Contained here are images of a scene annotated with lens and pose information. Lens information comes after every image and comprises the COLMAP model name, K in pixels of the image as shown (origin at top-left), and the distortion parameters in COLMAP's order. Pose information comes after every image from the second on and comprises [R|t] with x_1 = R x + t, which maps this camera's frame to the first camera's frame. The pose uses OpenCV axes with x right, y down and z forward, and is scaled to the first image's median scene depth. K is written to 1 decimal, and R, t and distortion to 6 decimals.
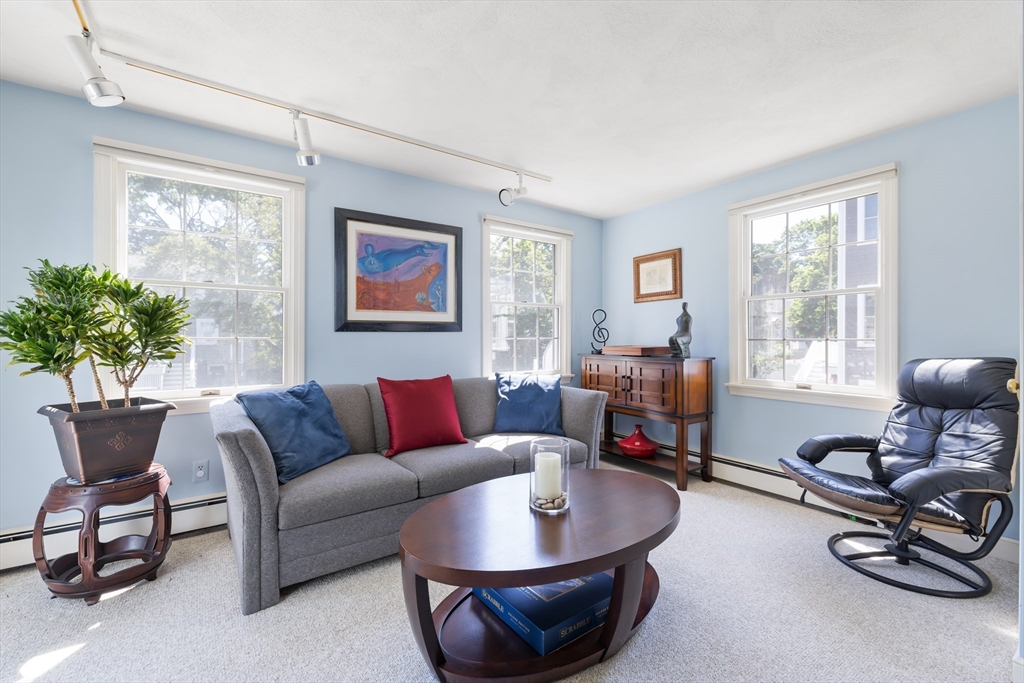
lens RADIAL K [[433.9, 0, 509.6], [0, 433.9, 338.3], [0, 0, 1]] dist [0.002384, 0.000221]
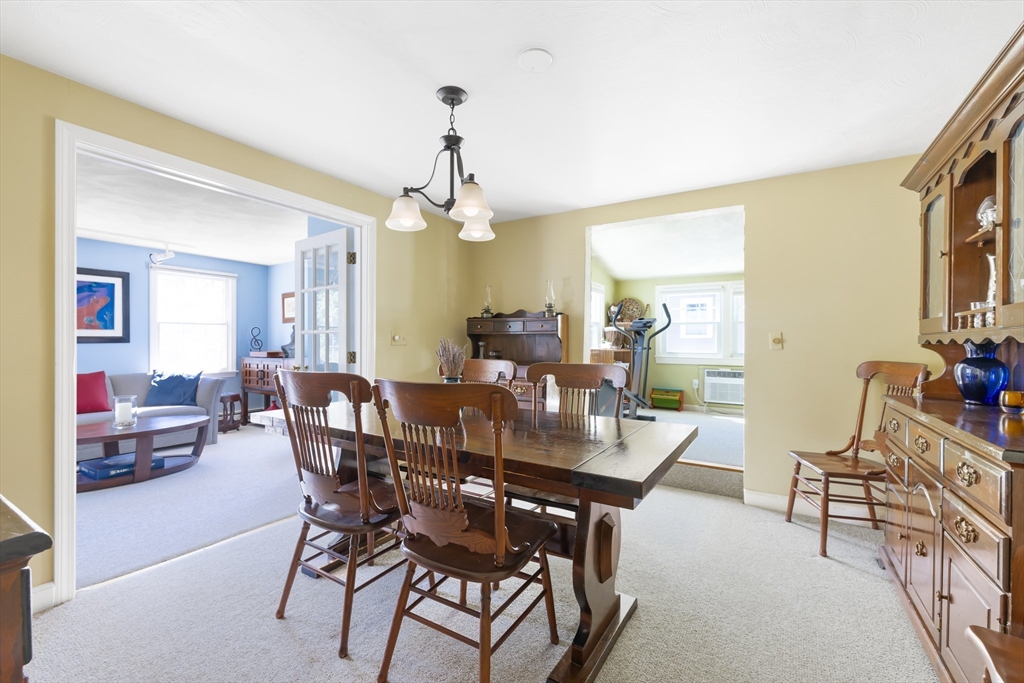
lens RADIAL K [[433.9, 0, 510.1], [0, 433.9, 343.7], [0, 0, 1]] dist [0.002384, 0.000221]
pose [[0.926446, -0.005492, 0.376389, 0.542141], [0.005809, 0.999983, 0.000294, -0.005378], [-0.376384, 0.001914, 0.926462, -0.873382]]
